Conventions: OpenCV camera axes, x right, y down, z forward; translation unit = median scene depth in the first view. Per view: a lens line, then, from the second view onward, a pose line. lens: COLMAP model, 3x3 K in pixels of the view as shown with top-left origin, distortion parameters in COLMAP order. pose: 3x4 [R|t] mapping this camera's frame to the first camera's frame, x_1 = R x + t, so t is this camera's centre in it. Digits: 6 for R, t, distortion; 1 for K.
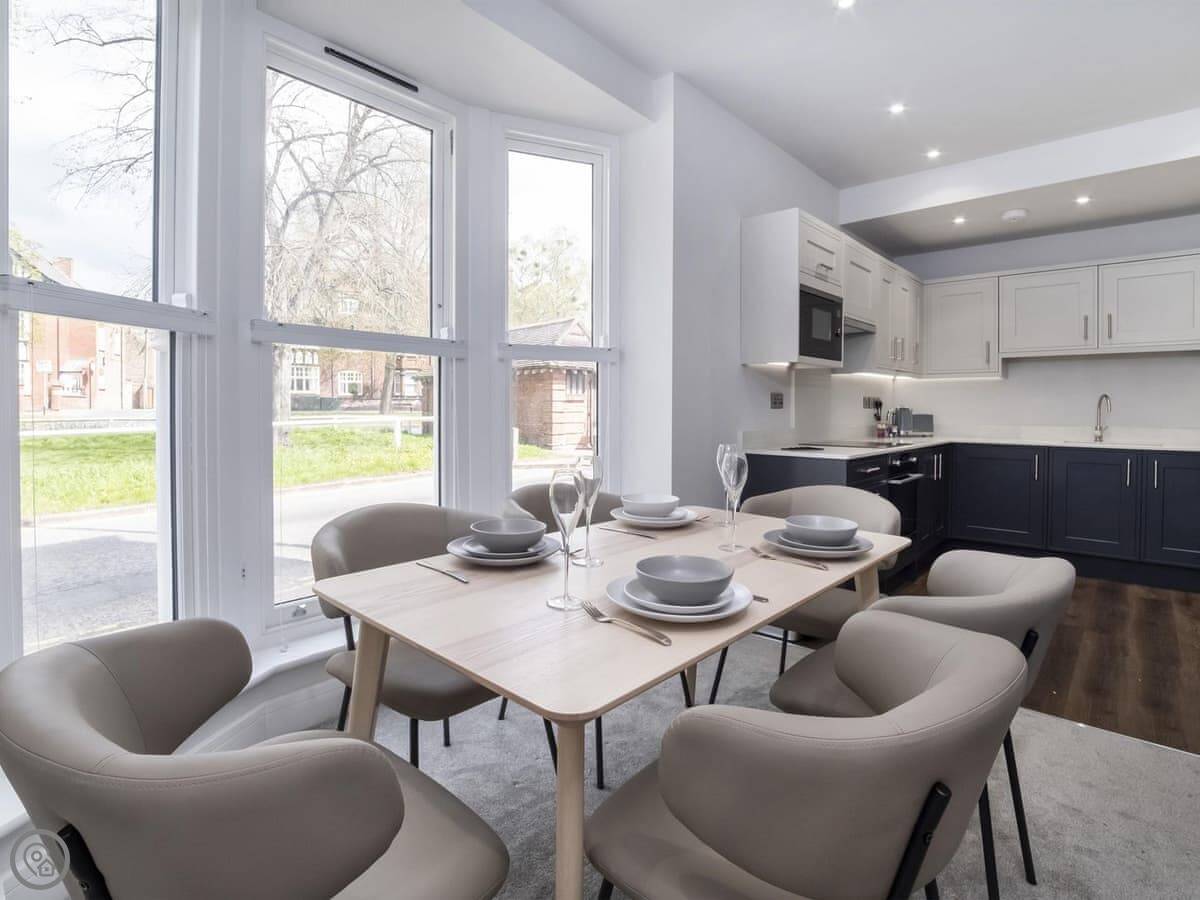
lens RADIAL K [[638.2, 0, 618.9], [0, 638.2, 409.3], [0, 0, 1]] dist [0.012554, -0.003855]
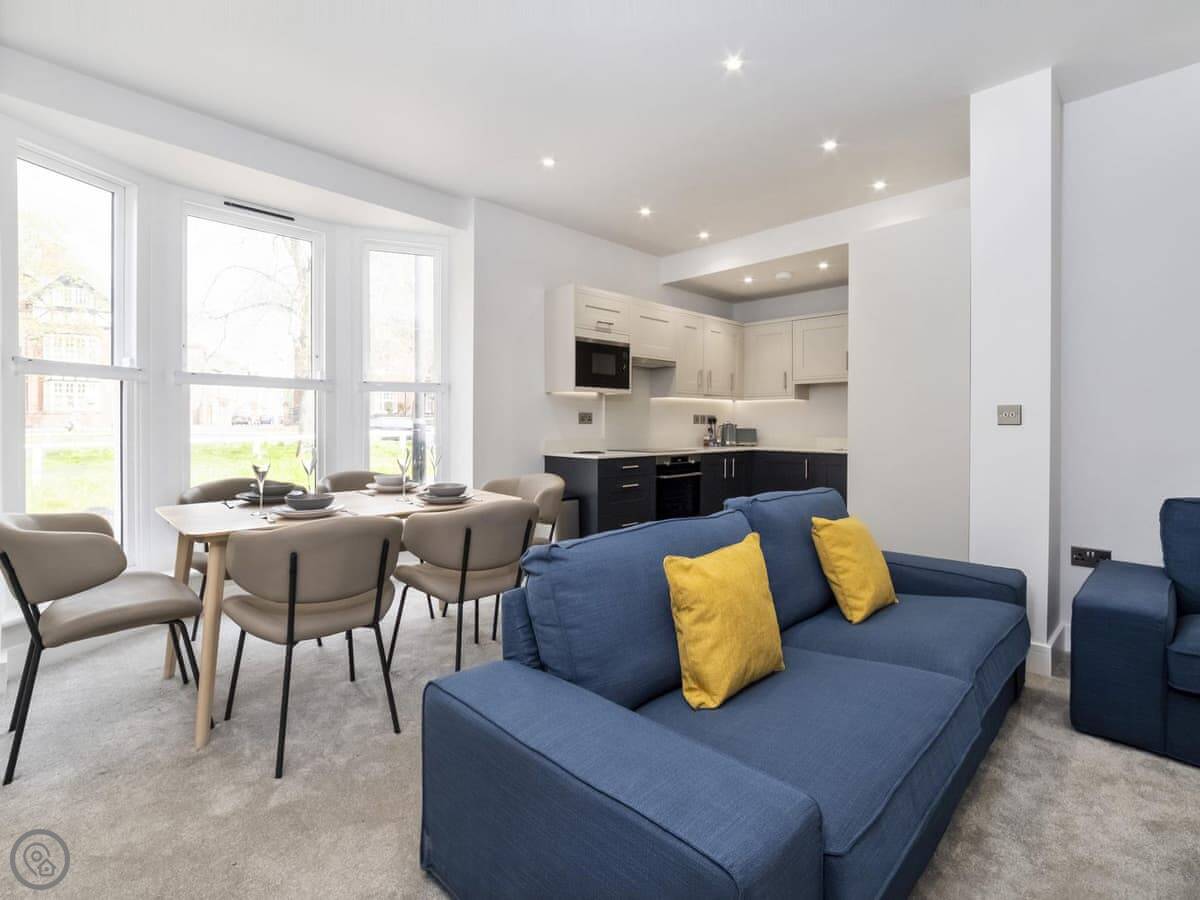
lens RADIAL K [[608.2, 0, 618.1], [0, 608.2, 426.2], [0, 0, 1]] dist [-0.015651, -0.000627]
pose [[0.998017, -0.000834, -0.062938, 0.384096], [0.000963, 0.999998, 0.002017, 0.000886], [0.062936, -0.002074, 0.998015, -0.283870]]
